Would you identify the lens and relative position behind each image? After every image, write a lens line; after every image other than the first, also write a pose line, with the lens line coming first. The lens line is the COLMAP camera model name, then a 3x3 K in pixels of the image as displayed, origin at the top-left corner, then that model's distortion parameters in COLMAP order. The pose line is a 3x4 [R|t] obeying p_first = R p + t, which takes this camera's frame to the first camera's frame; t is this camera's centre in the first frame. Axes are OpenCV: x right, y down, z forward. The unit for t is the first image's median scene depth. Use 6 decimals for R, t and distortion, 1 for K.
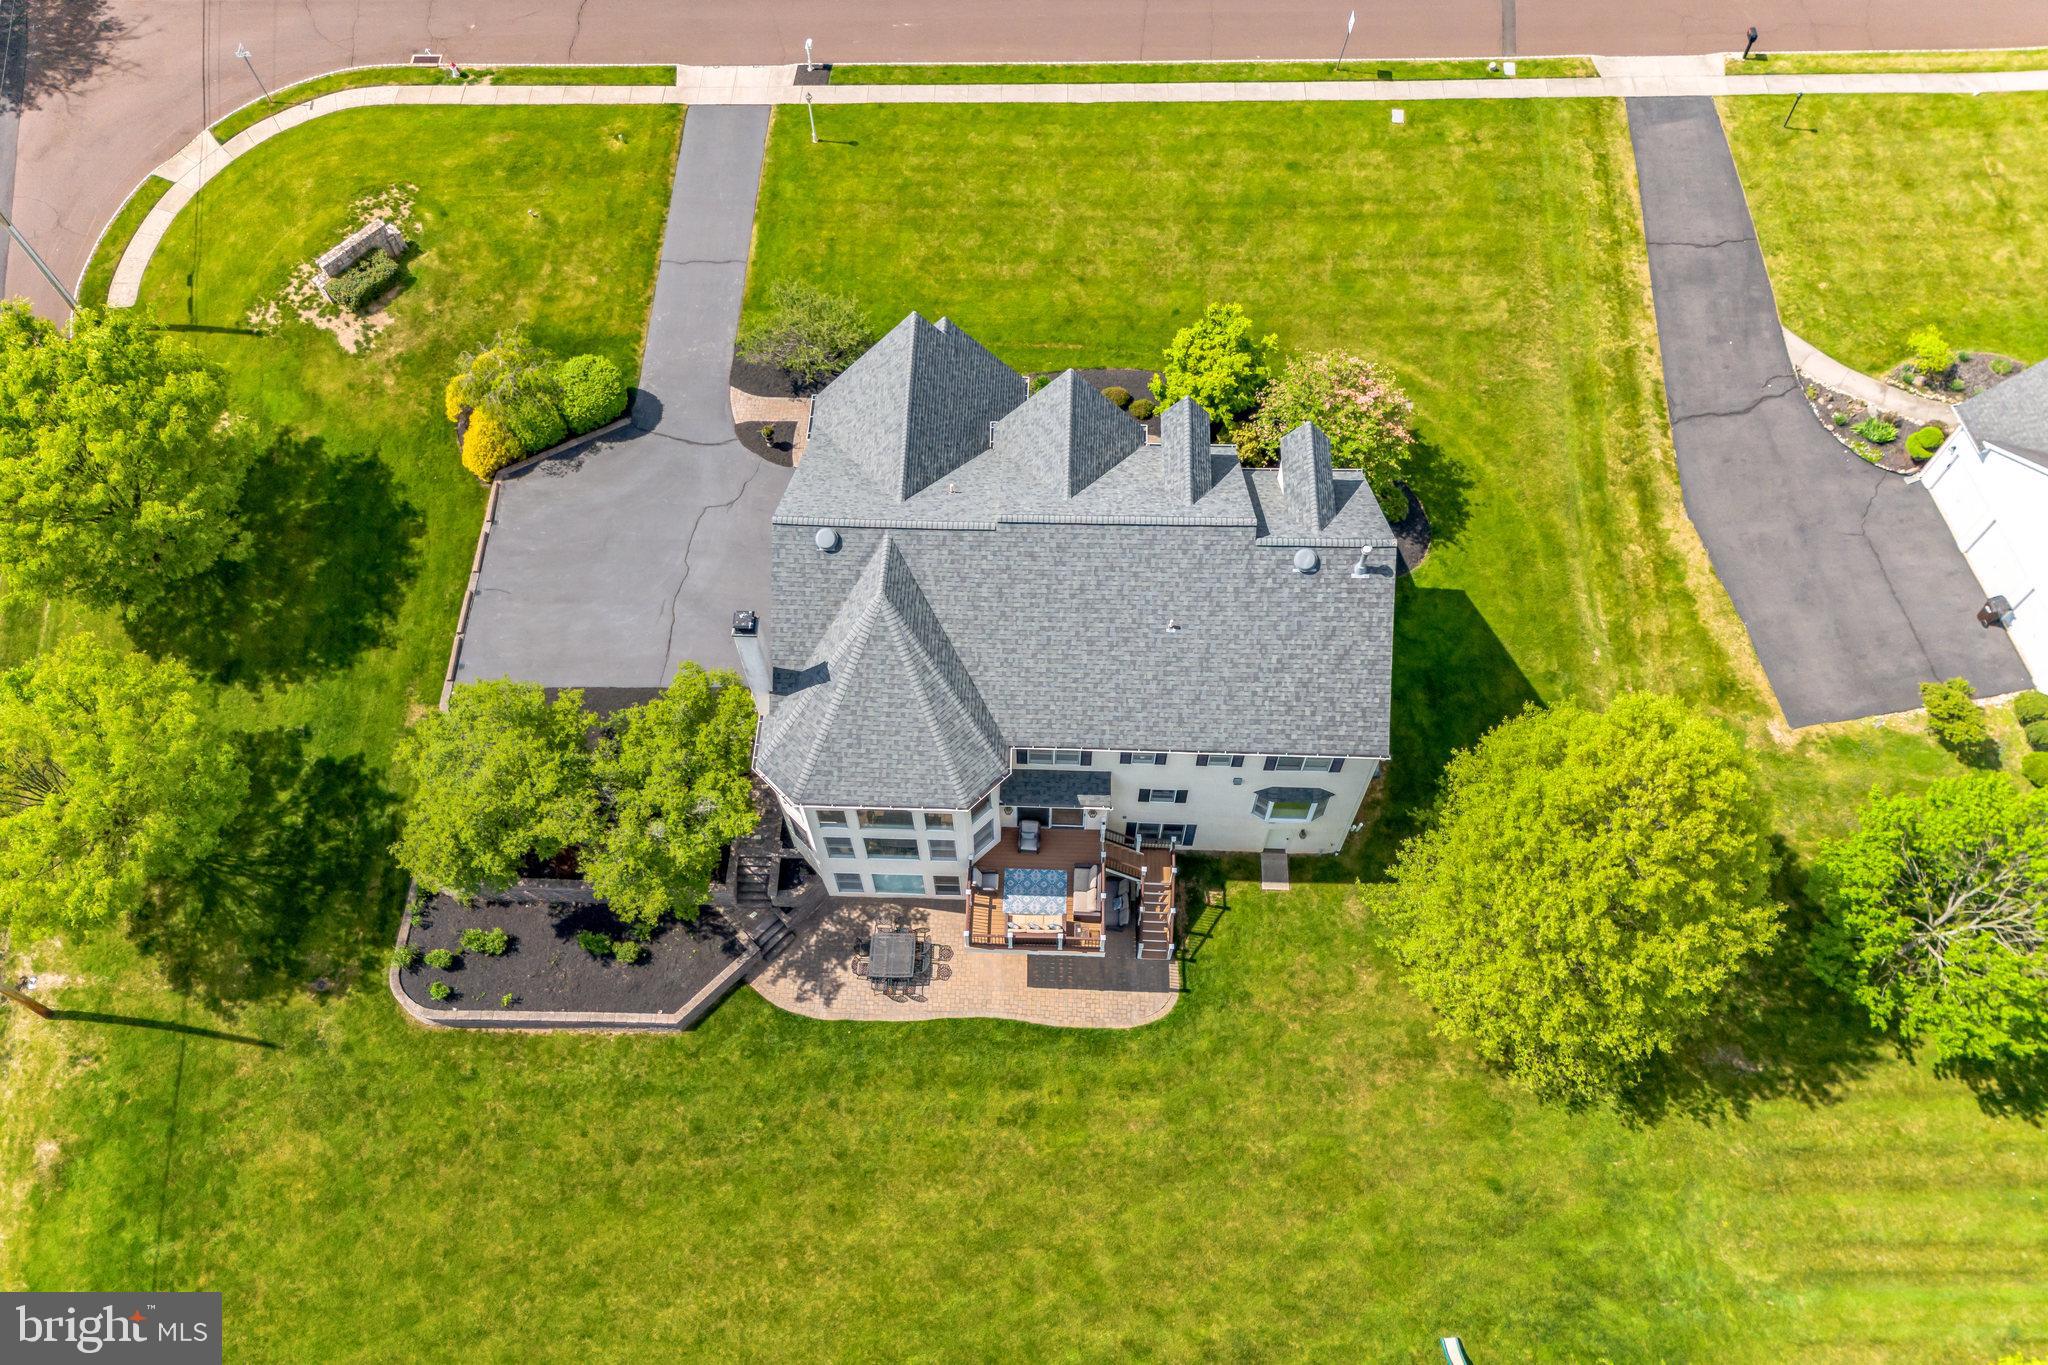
lens RADIAL K [[1529.8, 0, 1021.0], [0, 1529.8, 684.1], [0, 0, 1]] dist [0.036710, -0.002053]
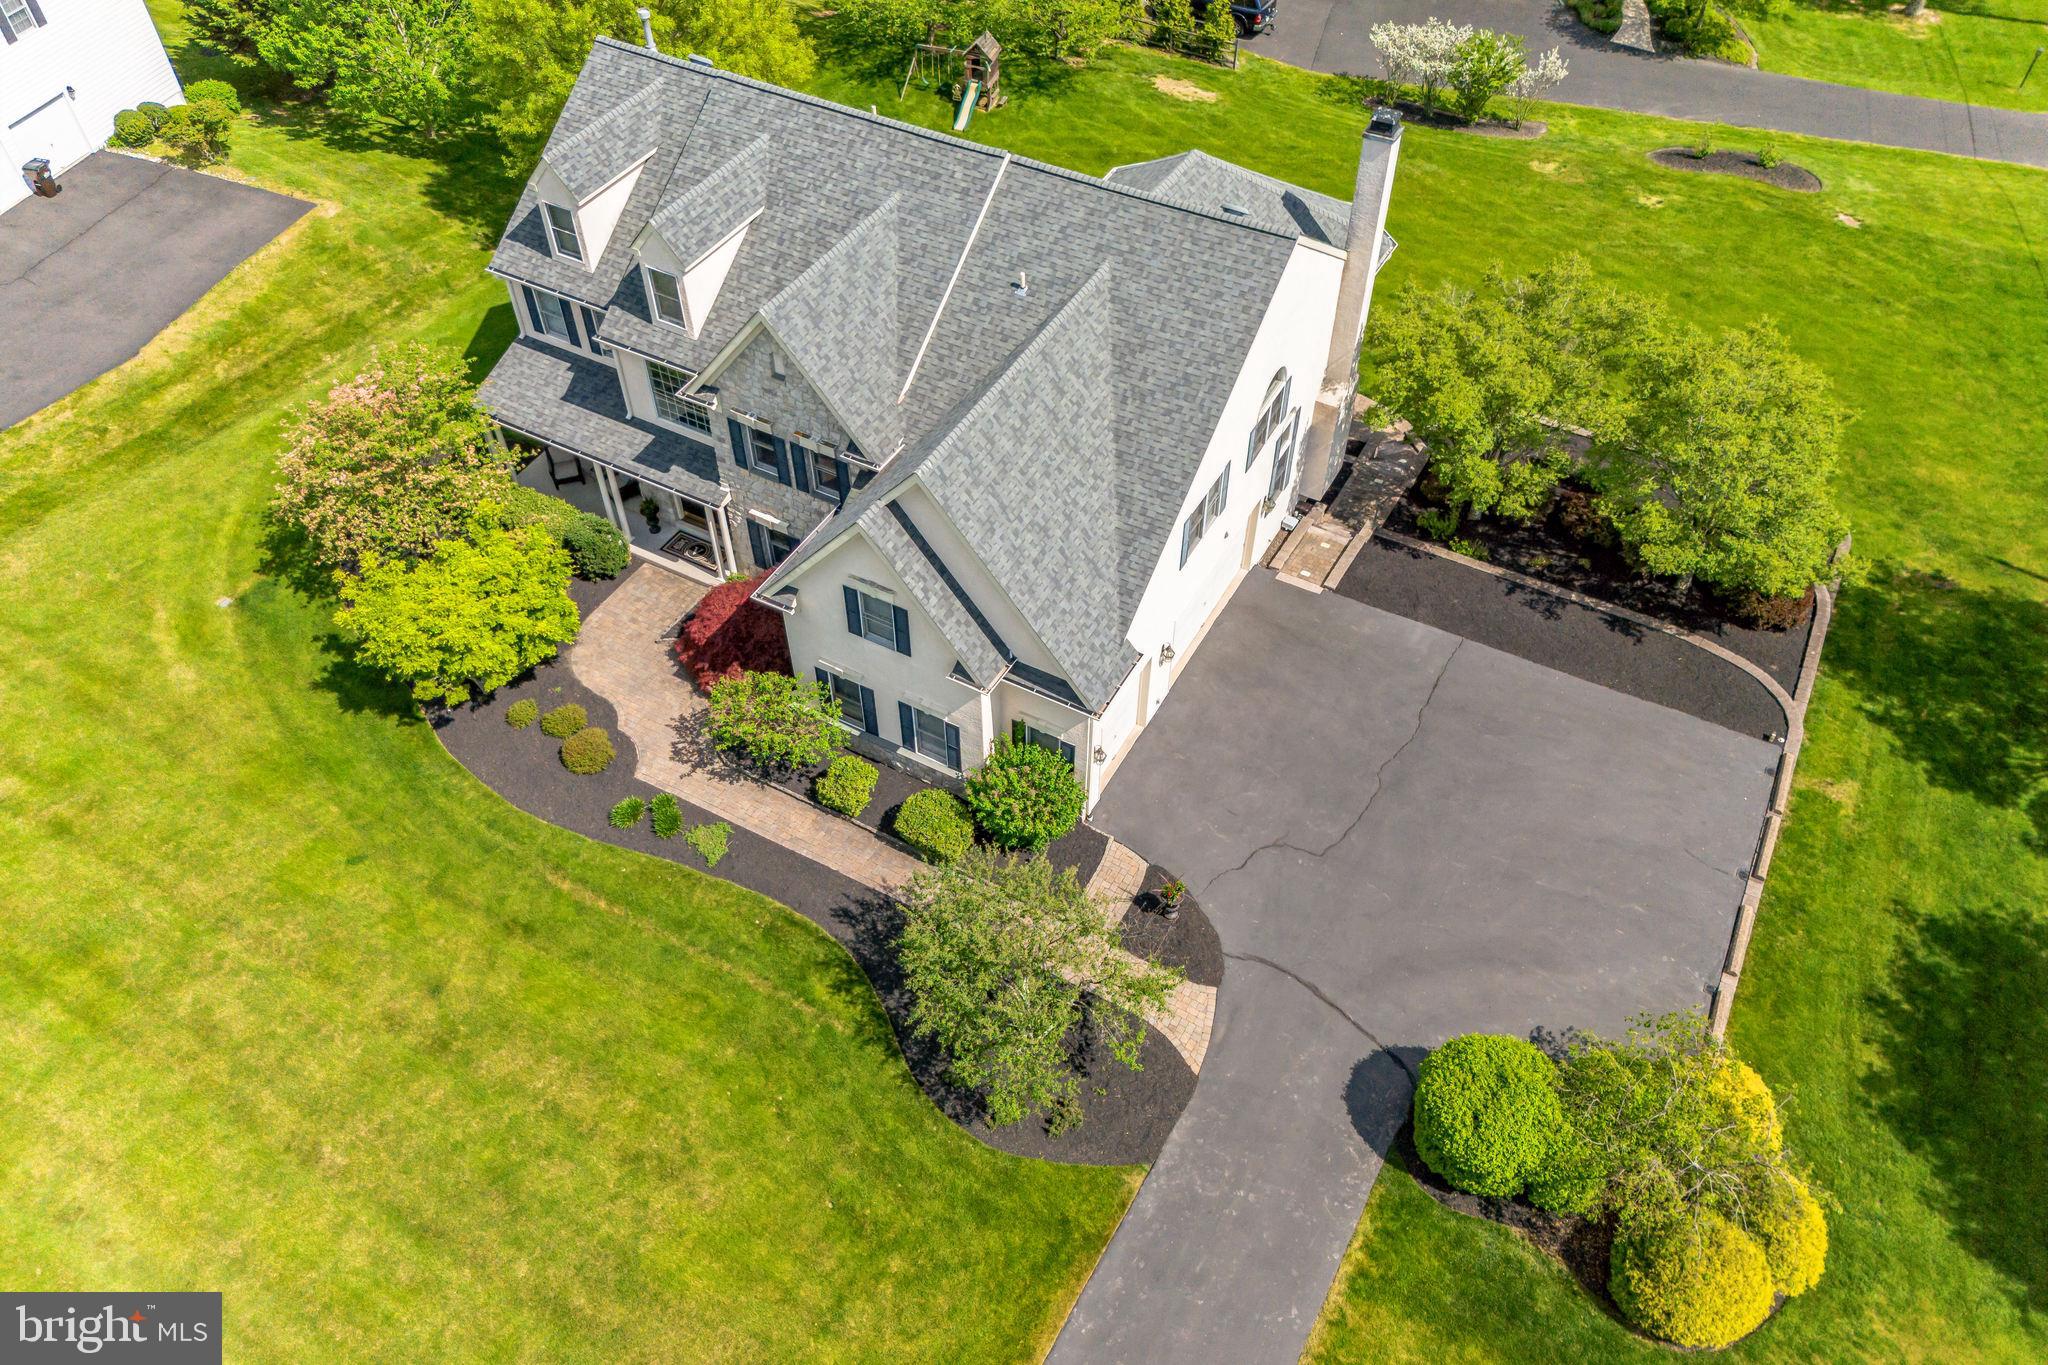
lens RADIAL K [[1529.8, 0, 1021.0], [0, 1529.8, 684.1], [0, 0, 1]] dist [0.036710, -0.002053]
pose [[-0.889945, -0.317825, 0.327086, -0.300406], [0.407521, -0.232181, 0.883187, -0.711042], [-0.204756, 0.919282, 0.336149, 0.856451]]
